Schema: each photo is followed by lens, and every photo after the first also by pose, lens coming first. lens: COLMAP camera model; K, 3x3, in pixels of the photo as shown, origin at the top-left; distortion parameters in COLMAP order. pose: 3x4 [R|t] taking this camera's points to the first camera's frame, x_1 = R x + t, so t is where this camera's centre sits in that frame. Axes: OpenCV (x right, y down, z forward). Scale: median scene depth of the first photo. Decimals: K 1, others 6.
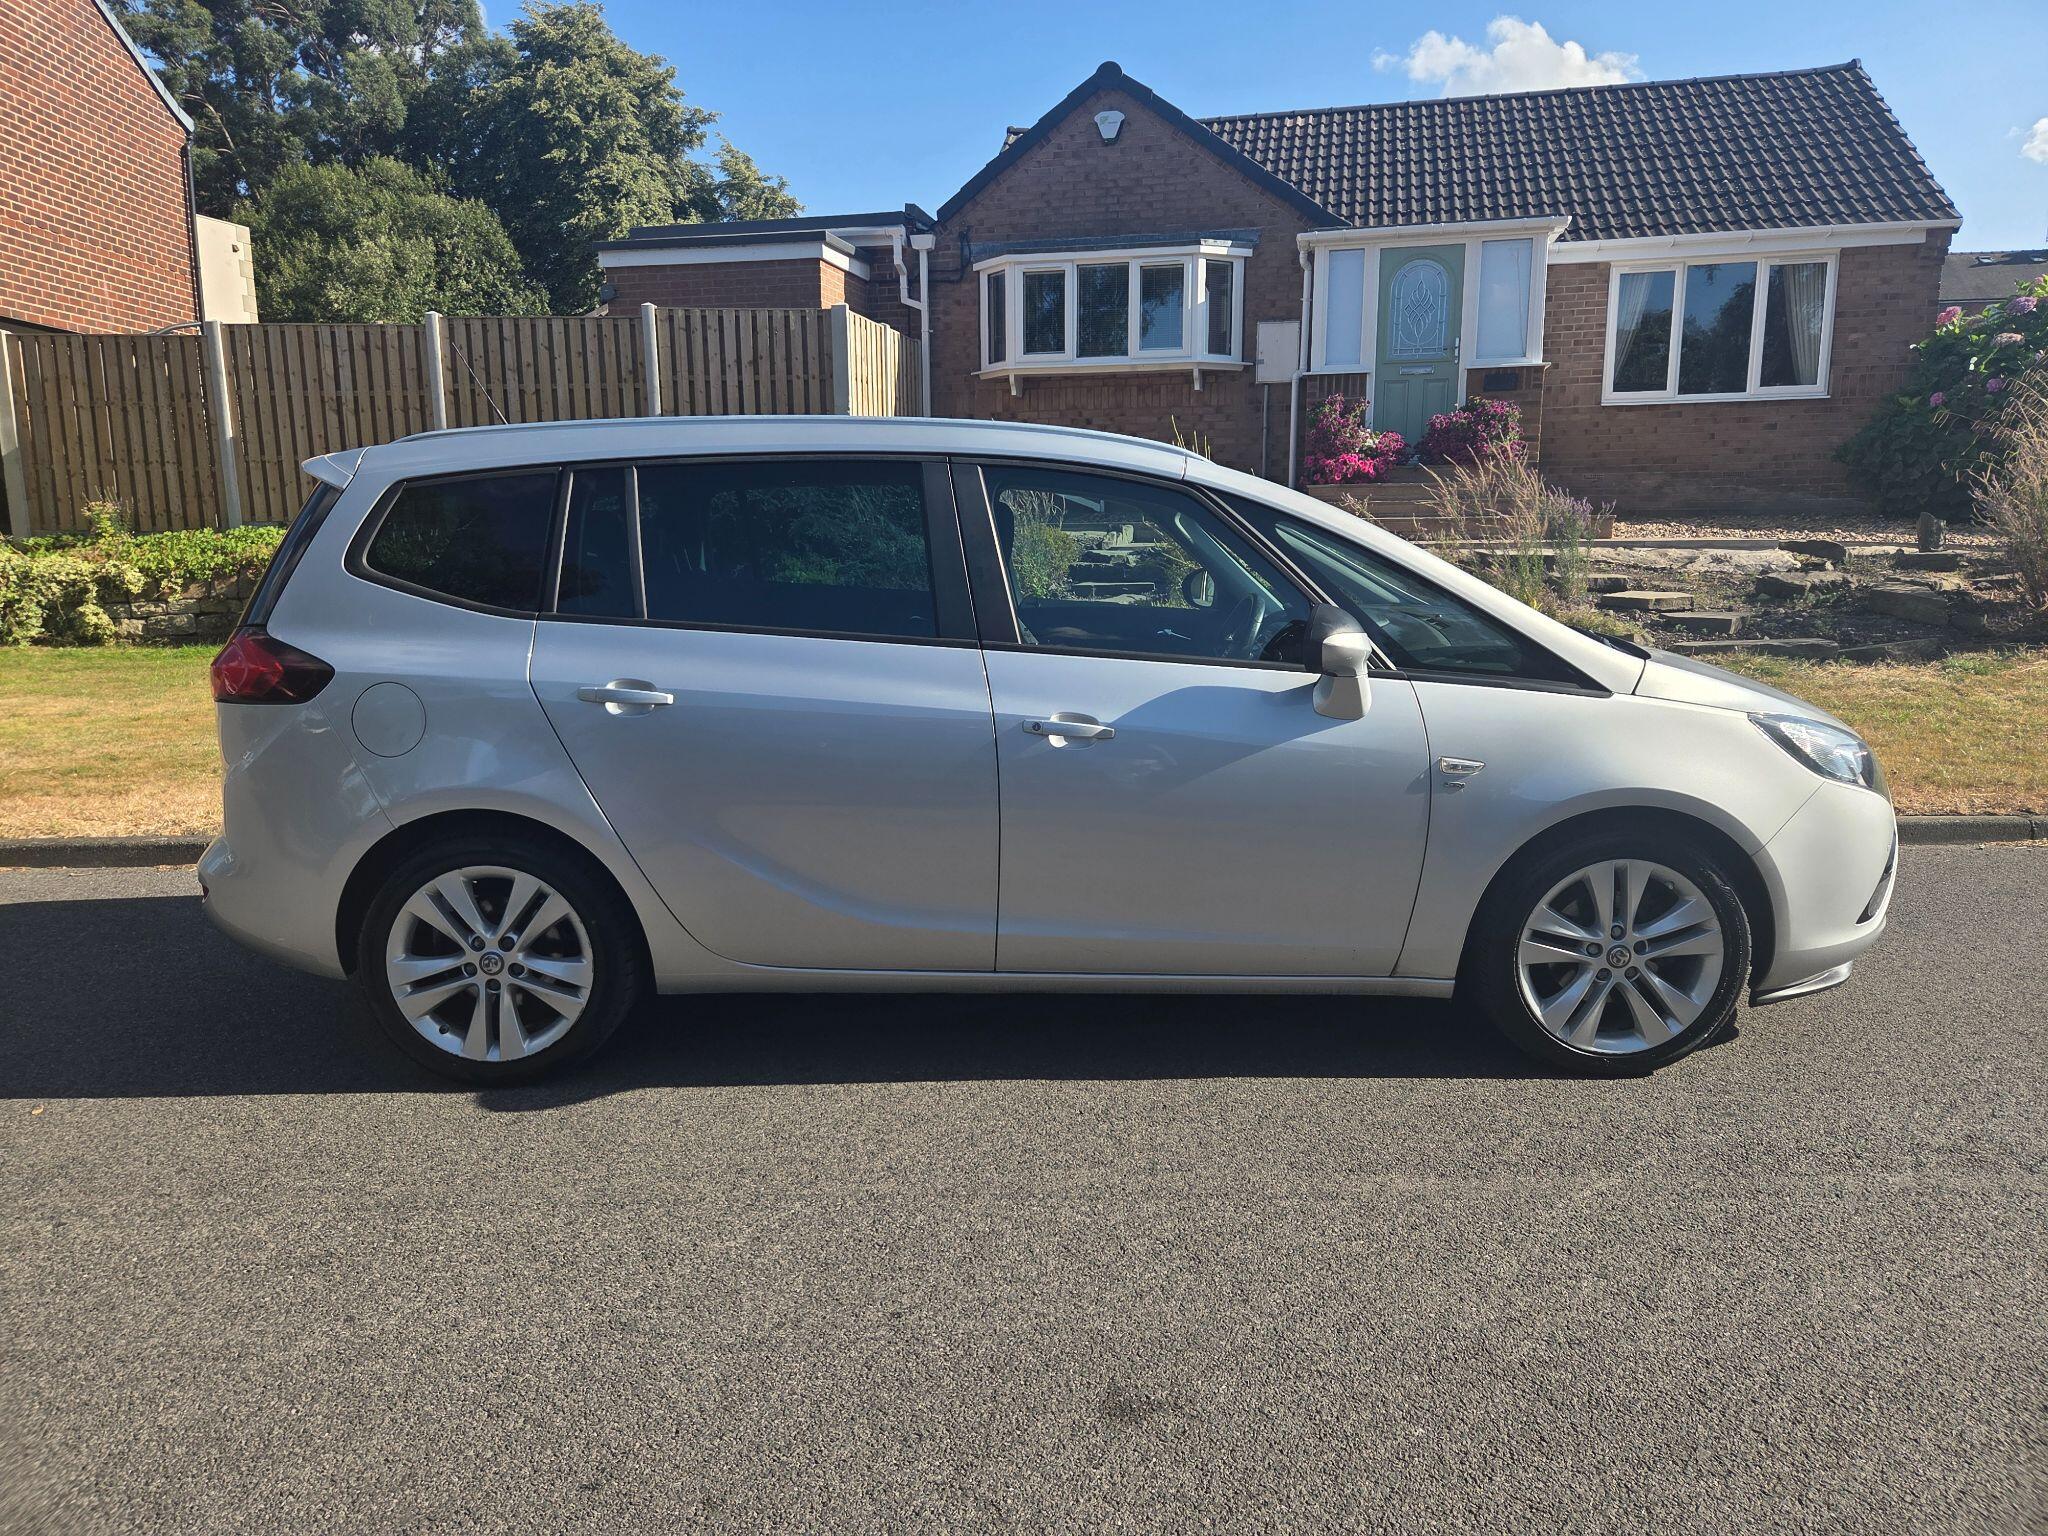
lens RADIAL K [[1347.0, 0, 1024.0], [0, 1347.0, 768.0], [0, 0, 1]] dist [0.075125, -0.063086]
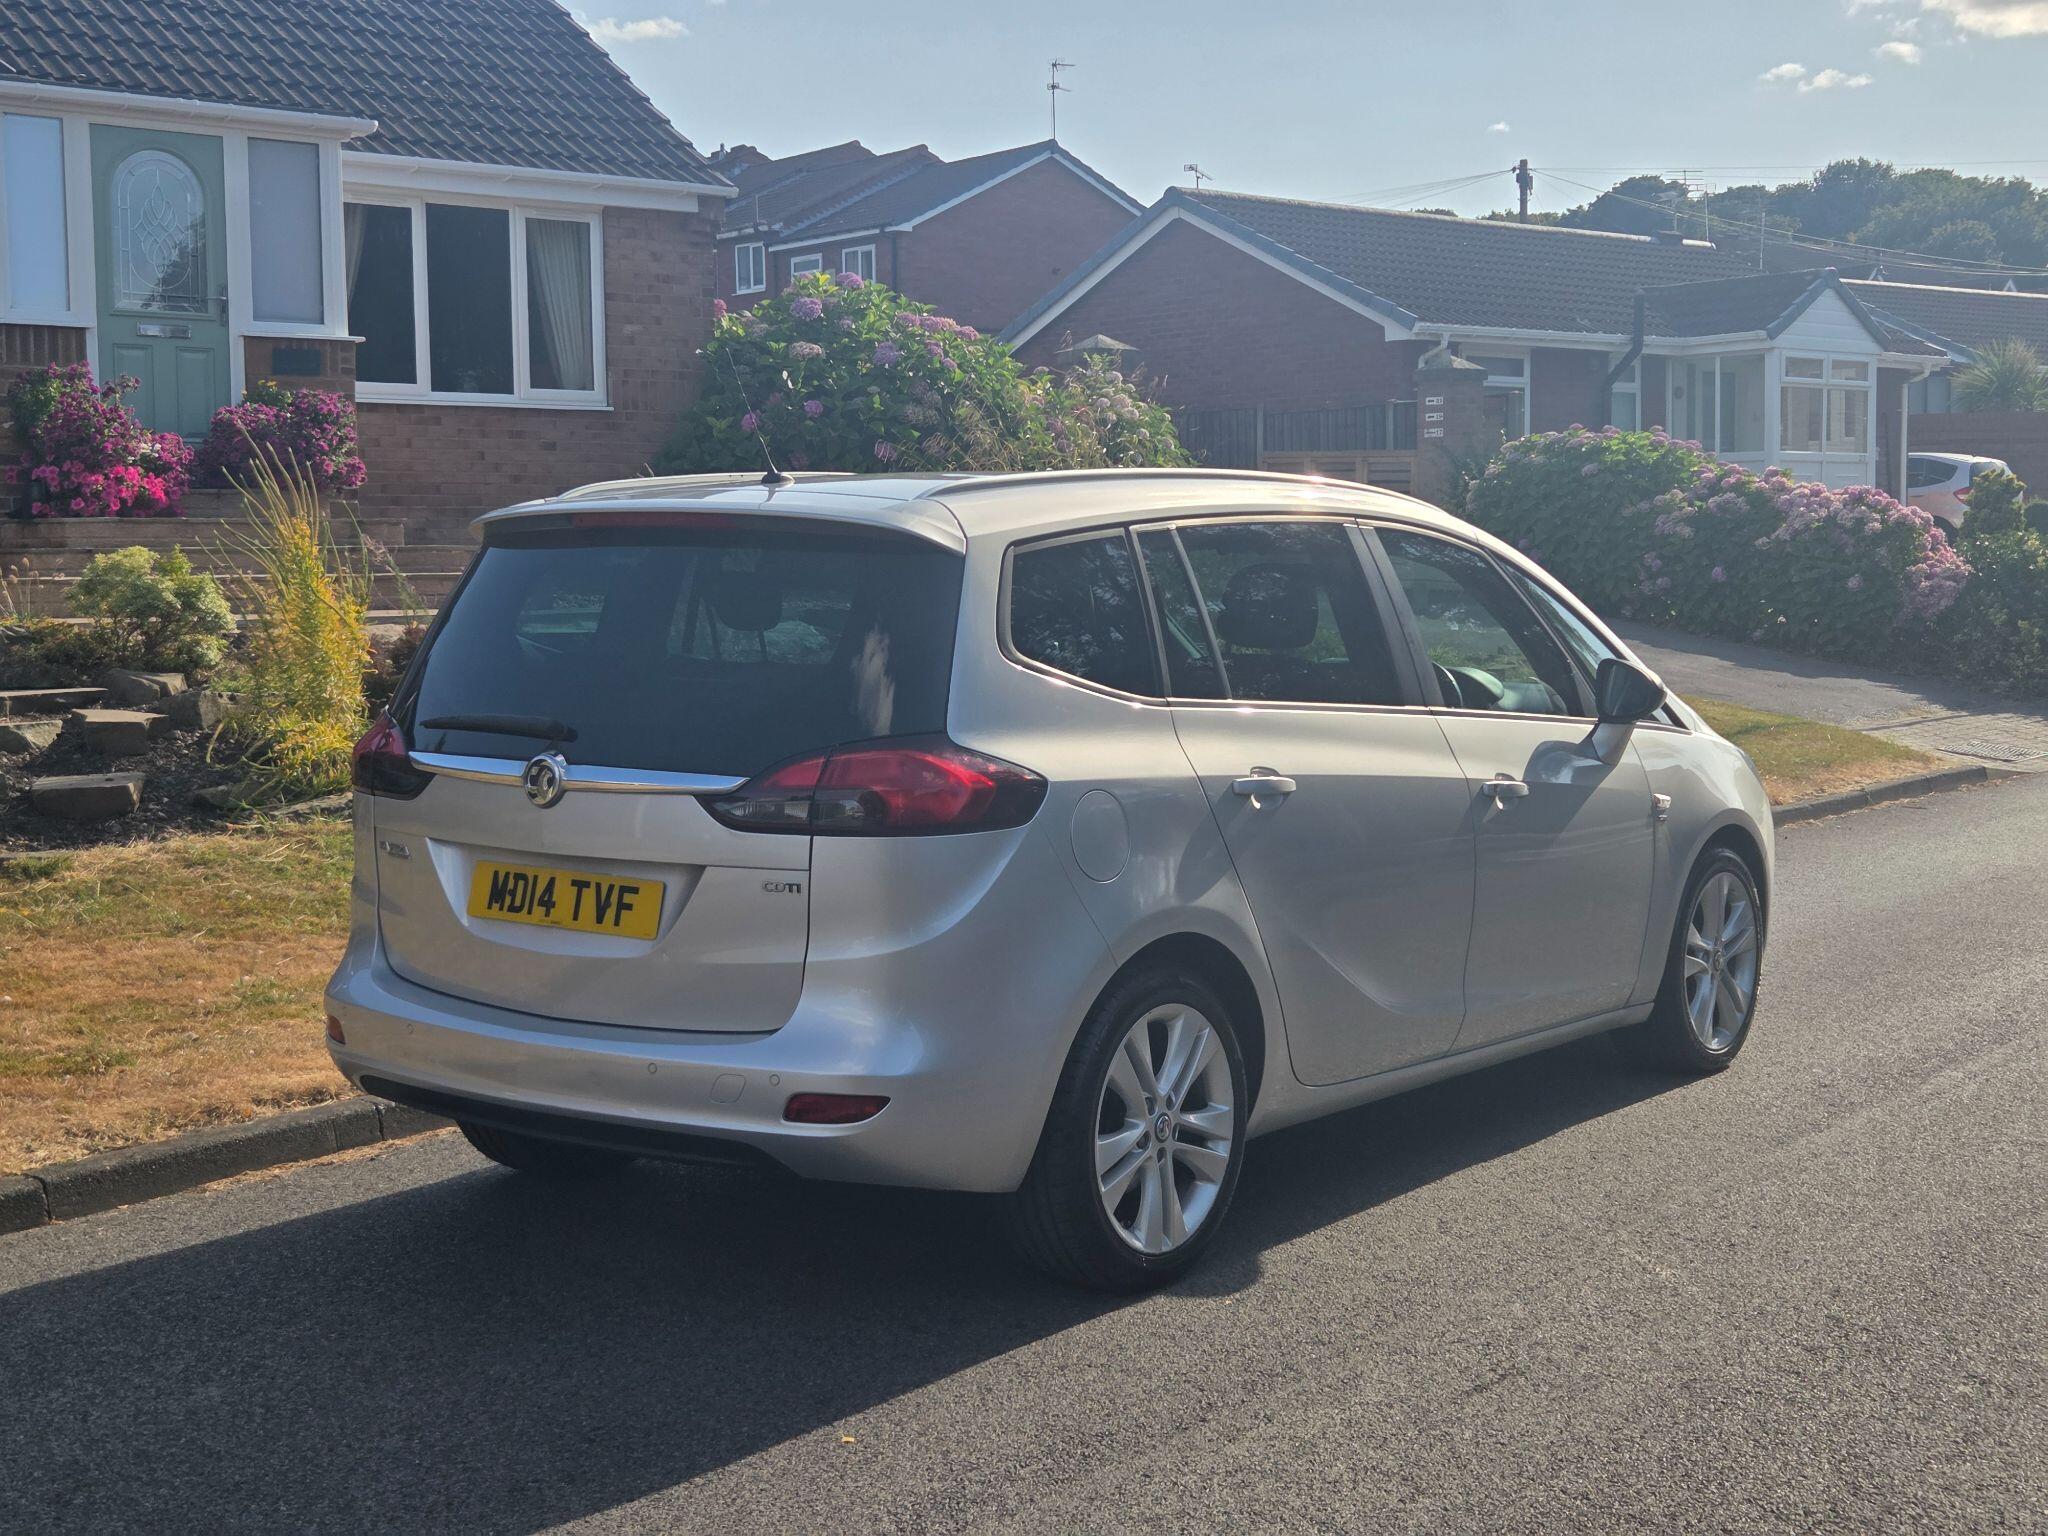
lens RADIAL K [[2696.8, 0, 1024.0], [0, 2696.8, 768.0], [0, 0, 1]] dist [0.082721, -0.134701]
pose [[0.606553, -0.060625, 0.792728, -0.416627], [0.146170, 0.988596, -0.036237, -0.005737], [-0.781491, 0.137852, 0.608497, 0.011909]]
